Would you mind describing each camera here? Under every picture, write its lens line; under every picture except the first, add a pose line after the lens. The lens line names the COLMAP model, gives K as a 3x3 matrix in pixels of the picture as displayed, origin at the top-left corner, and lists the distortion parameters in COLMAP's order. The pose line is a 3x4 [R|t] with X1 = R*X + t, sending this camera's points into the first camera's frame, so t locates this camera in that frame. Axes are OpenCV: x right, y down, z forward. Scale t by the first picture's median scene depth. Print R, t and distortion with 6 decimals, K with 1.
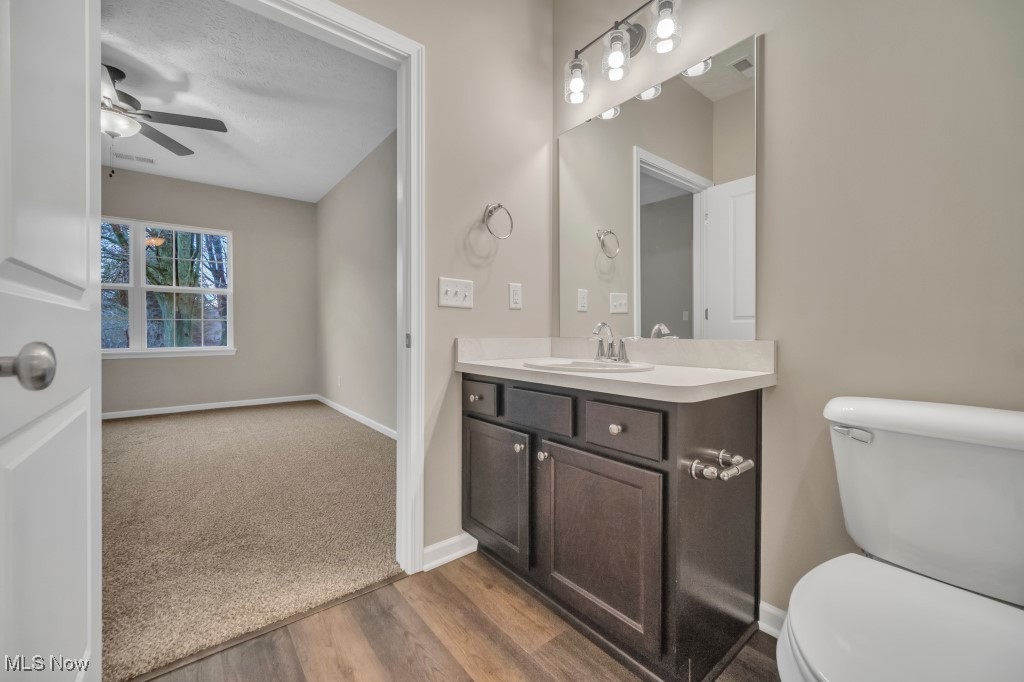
lens RADIAL K [[409.6, 0, 514.2], [0, 409.6, 333.4], [0, 0, 1]] dist [-0.004031, 0.000617]
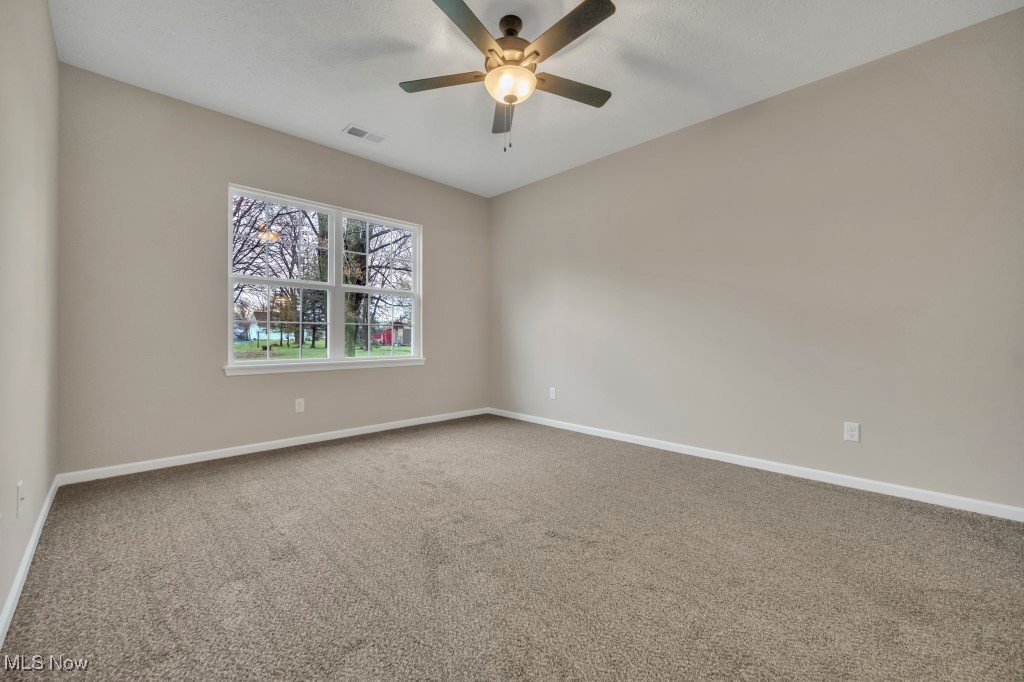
lens RADIAL K [[409.6, 0, 513.1], [0, 409.6, 335.5], [0, 0, 1]] dist [-0.004031, 0.000617]
pose [[0.994899, 0.000035, 0.100881, -0.582199], [0.000907, 0.999956, -0.009293, -0.002629], [-0.100876, 0.009337, 0.994855, 0.103941]]
